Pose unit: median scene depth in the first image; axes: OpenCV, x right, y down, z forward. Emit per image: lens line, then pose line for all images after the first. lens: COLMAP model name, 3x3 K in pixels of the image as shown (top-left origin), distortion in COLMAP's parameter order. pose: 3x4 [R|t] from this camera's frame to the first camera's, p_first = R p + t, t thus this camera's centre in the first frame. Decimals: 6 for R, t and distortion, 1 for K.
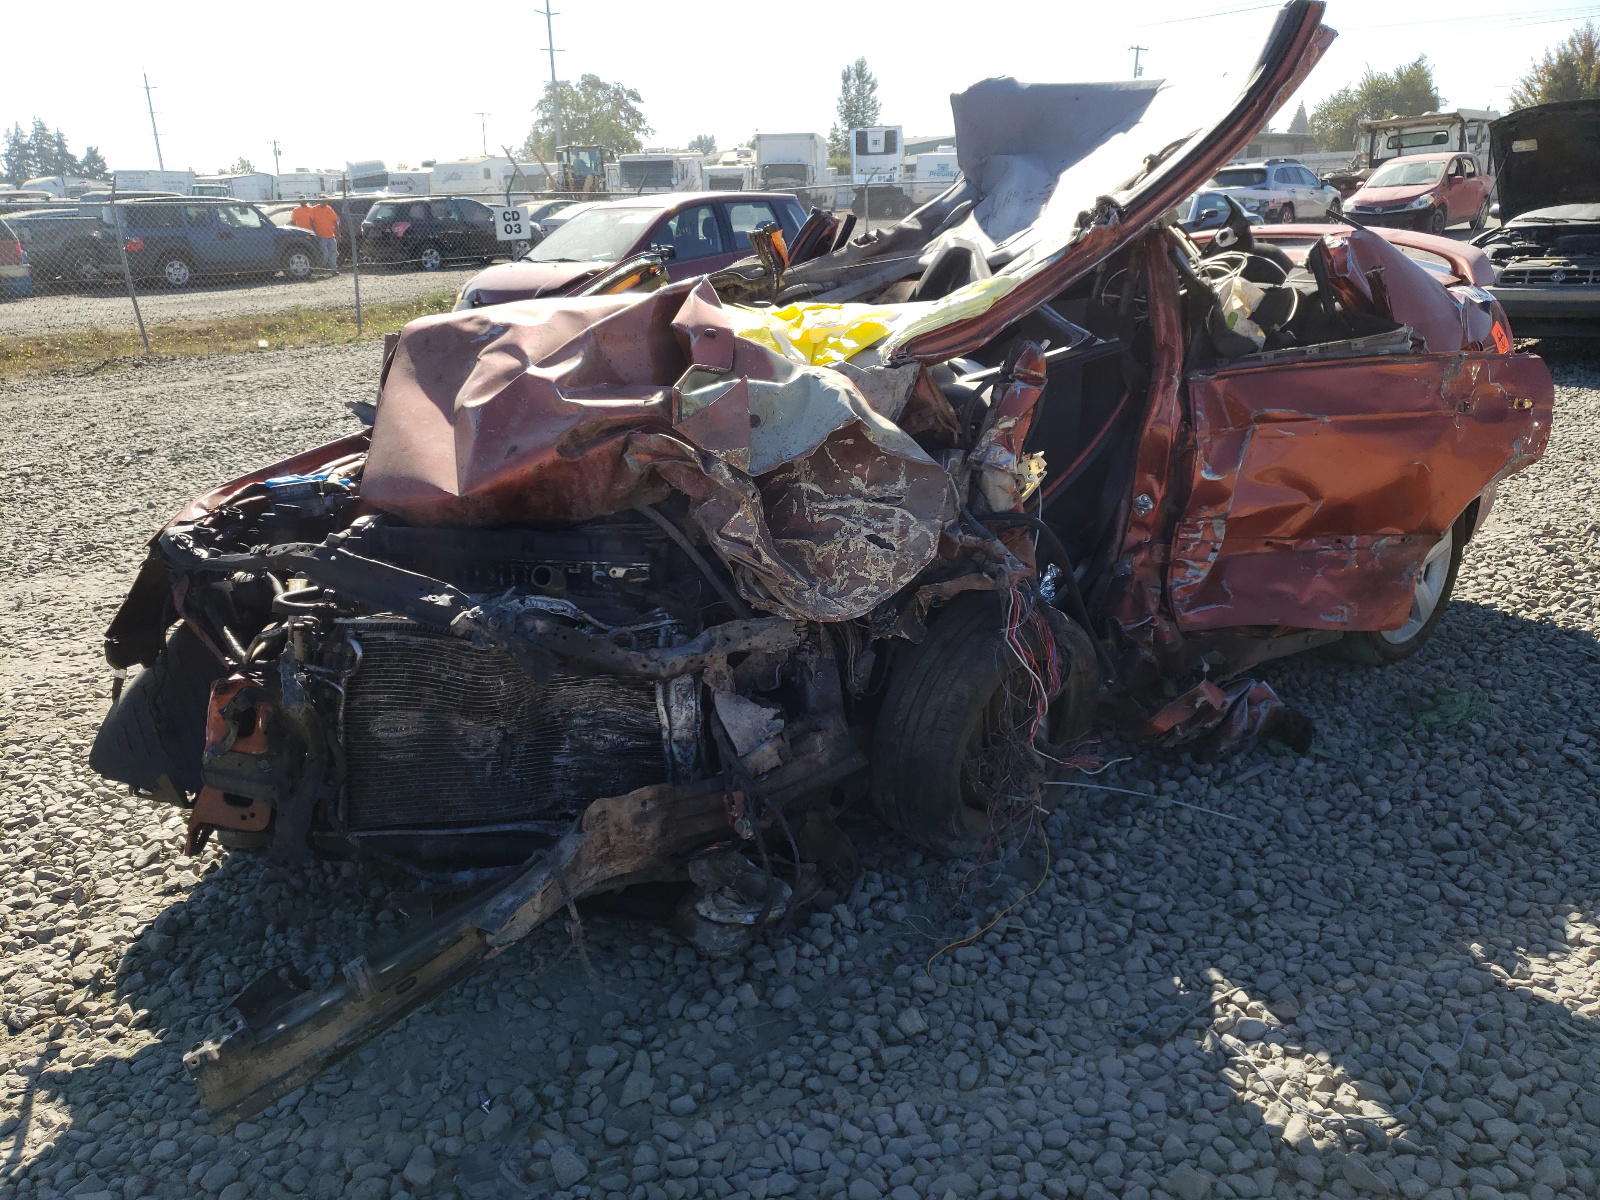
lens RADIAL K [[1200.2, 0, 800.0], [0, 1200.2, 600.0], [0, 0, 1]] dist [0.017801, -0.002651]
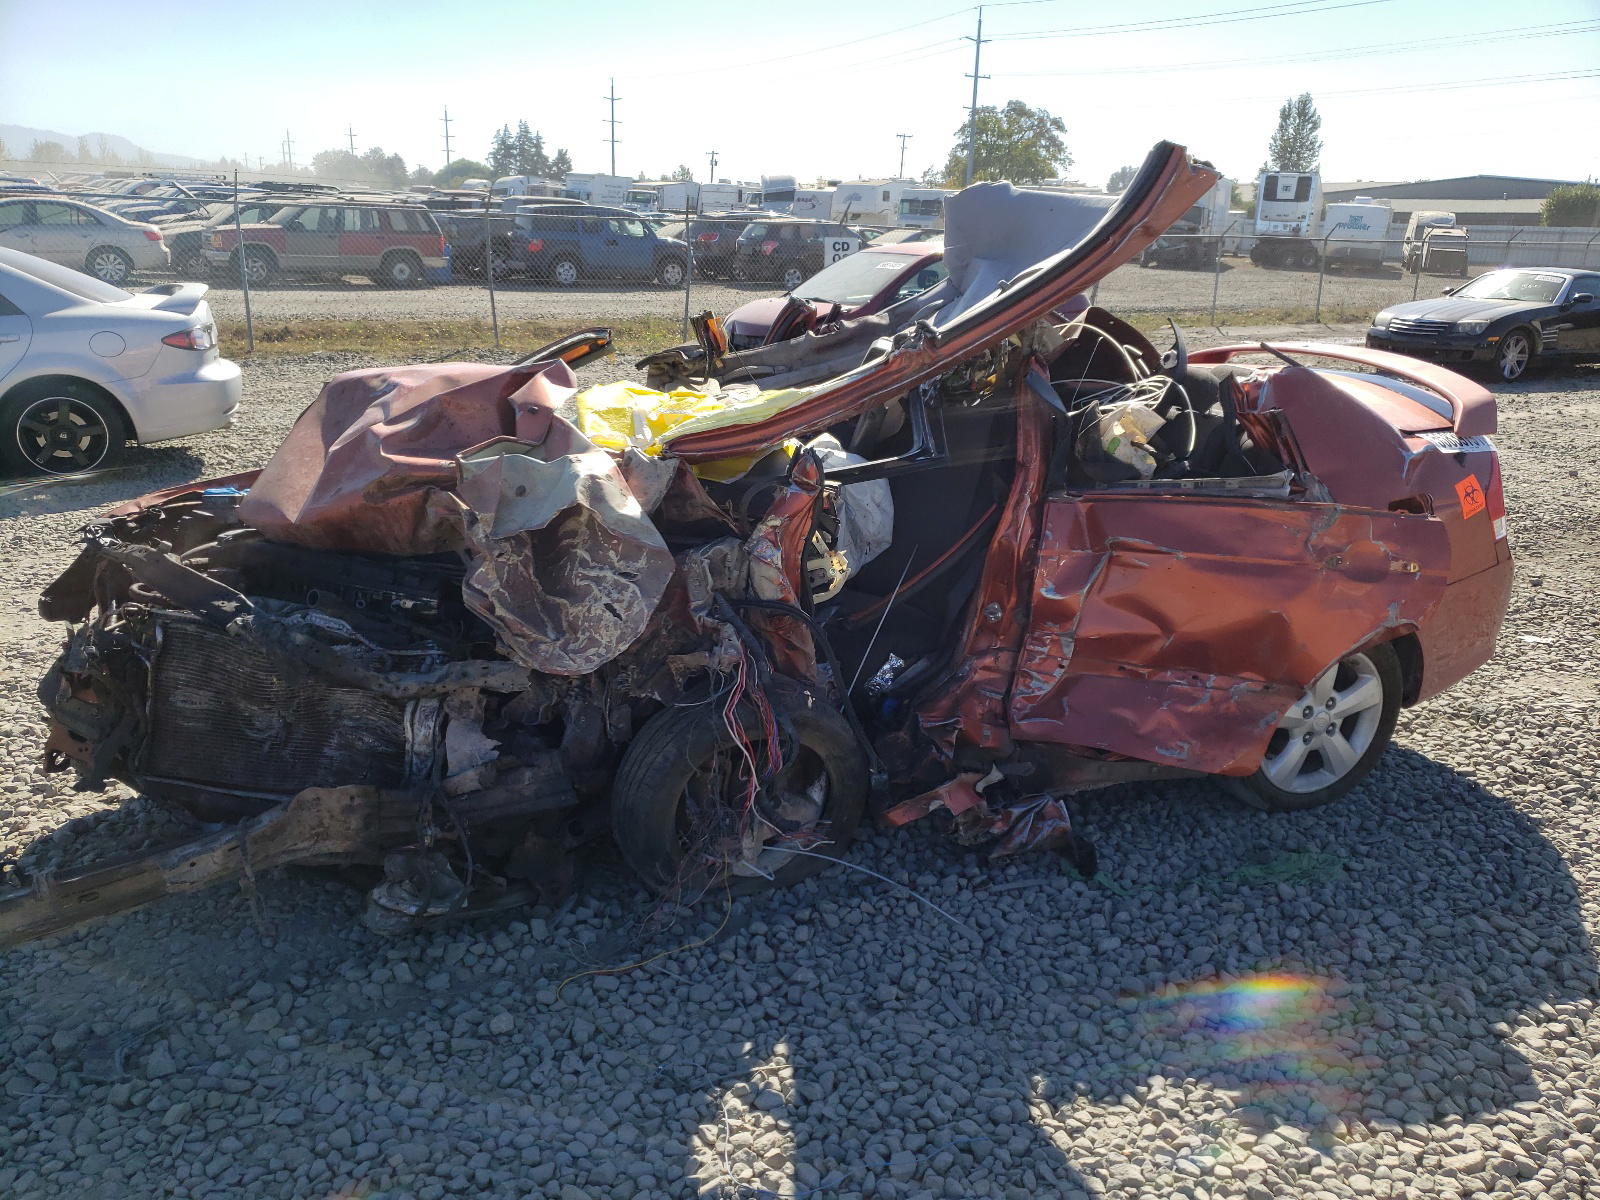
lens RADIAL K [[1215.8, 0, 875.5], [0, 1215.8, 631.6], [0, 0, 1]] dist [0.064407, -0.110318]
pose [[0.957752, 0.150964, -0.244786, 0.460667], [-0.150997, 0.988356, 0.018743, -0.068989], [0.244766, 0.019011, 0.969396, -0.044728]]
